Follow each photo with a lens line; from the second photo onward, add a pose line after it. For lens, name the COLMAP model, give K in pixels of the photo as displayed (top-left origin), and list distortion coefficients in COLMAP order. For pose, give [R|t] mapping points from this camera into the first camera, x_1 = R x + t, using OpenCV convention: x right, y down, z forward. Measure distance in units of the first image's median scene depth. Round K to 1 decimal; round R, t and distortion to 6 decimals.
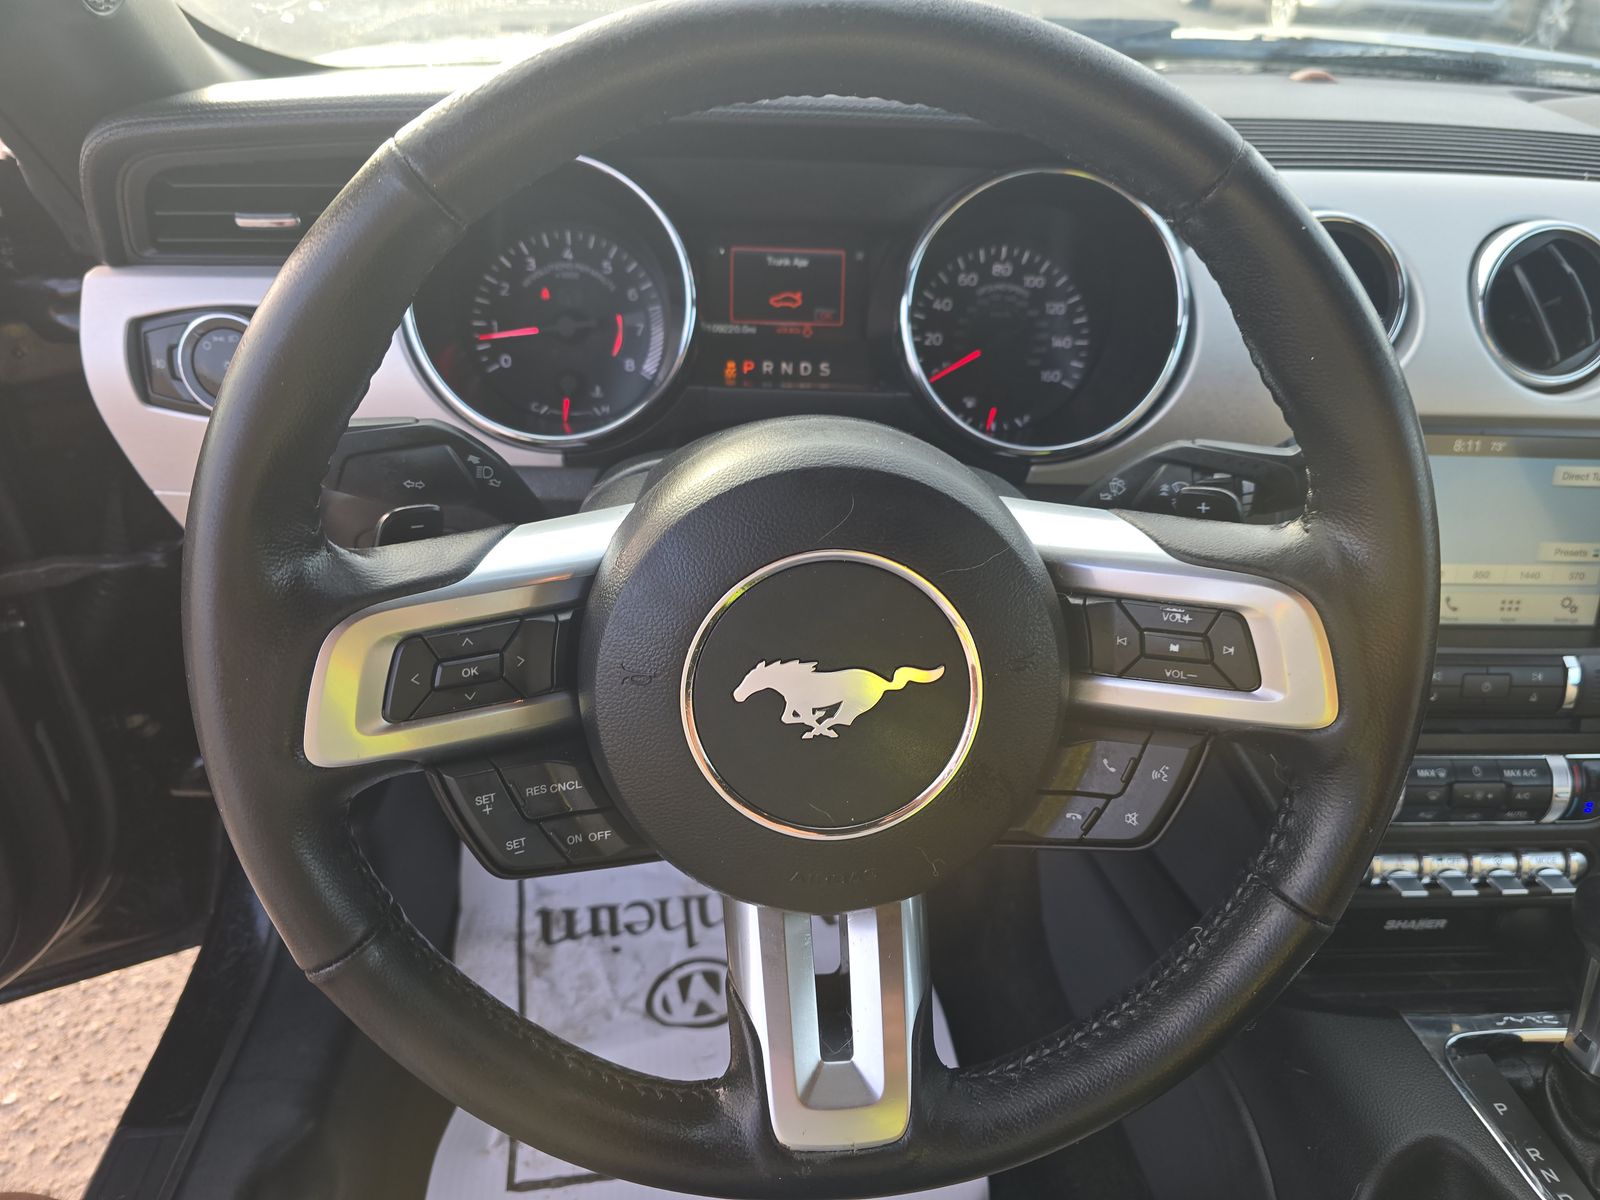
lens RADIAL K [[1089.5, 0, 794.2], [0, 1089.5, 593.4], [0, 0, 1]] dist [0.021572, -0.045209]
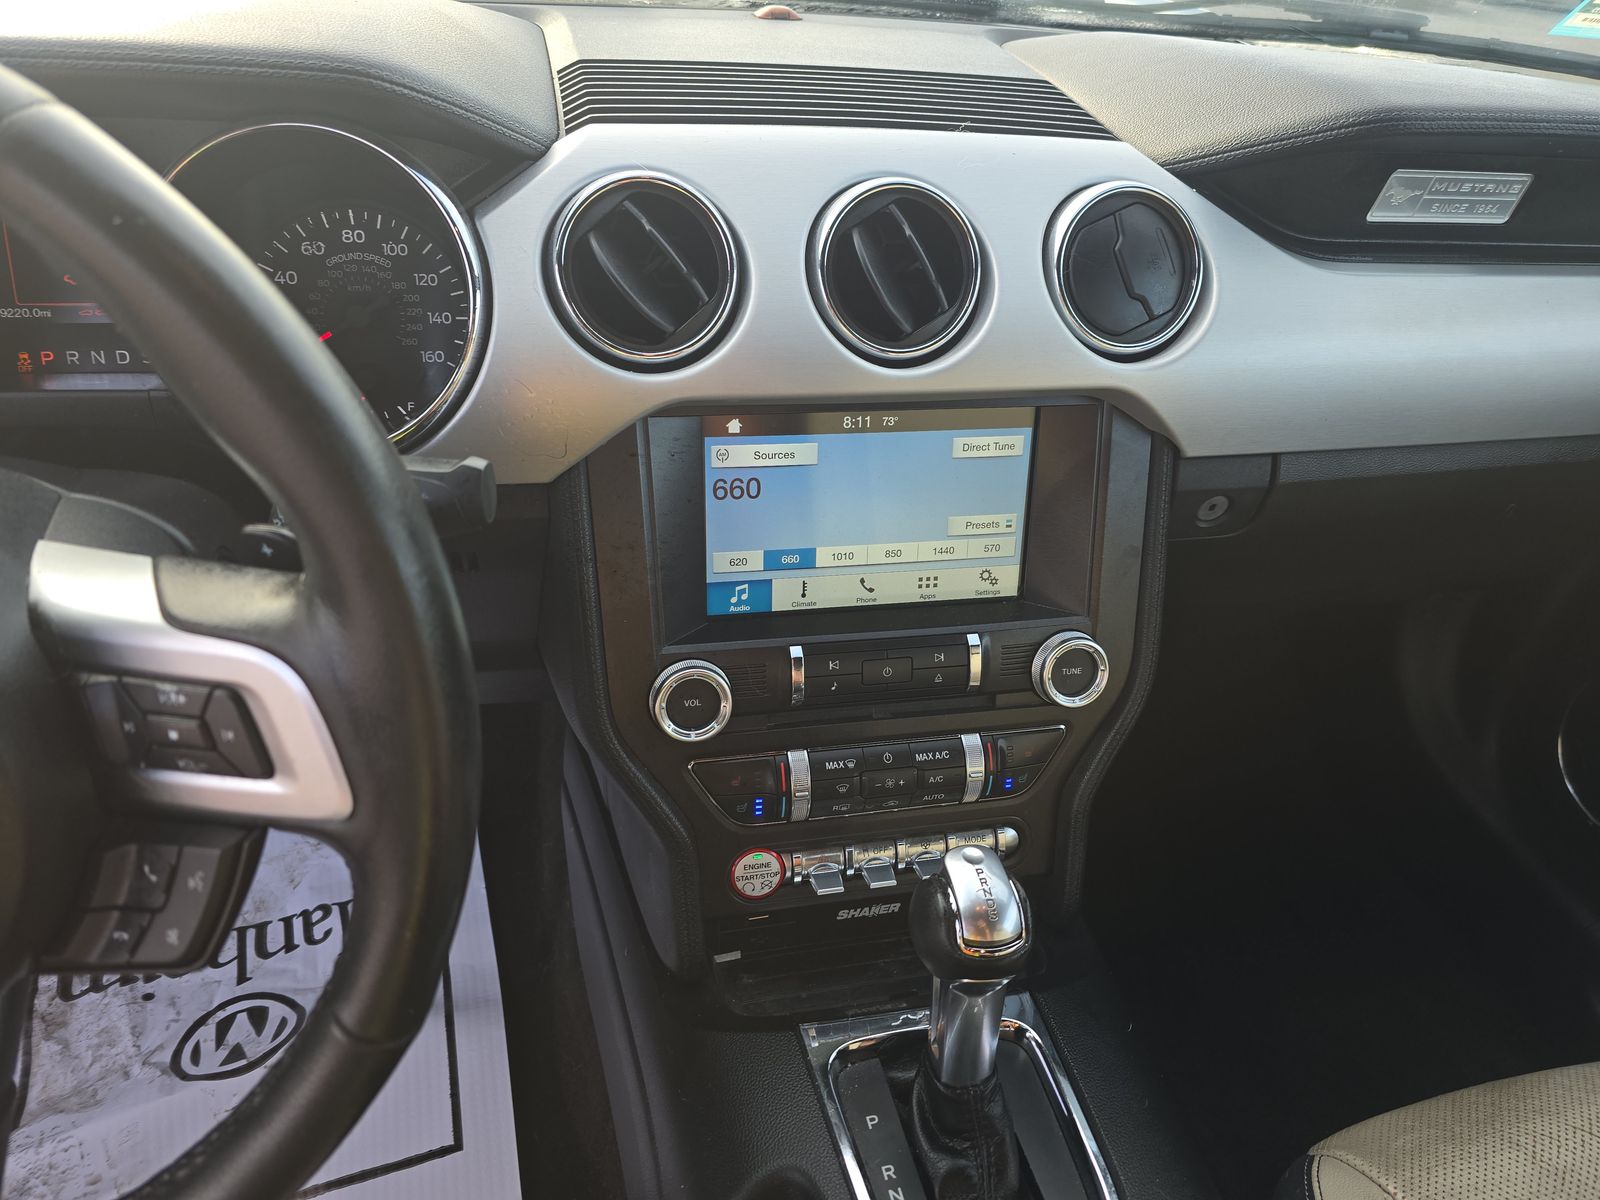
lens RADIAL K [[1089.5, 0, 783.7], [0, 1089.5, 597.2], [0, 0, 1]] dist [0.021572, -0.045209]
pose [[0.983864, -0.067904, 0.165531, 0.367695], [0.058790, 0.996504, 0.059357, -0.040700], [-0.168983, -0.048667, 0.984417, 0.067709]]
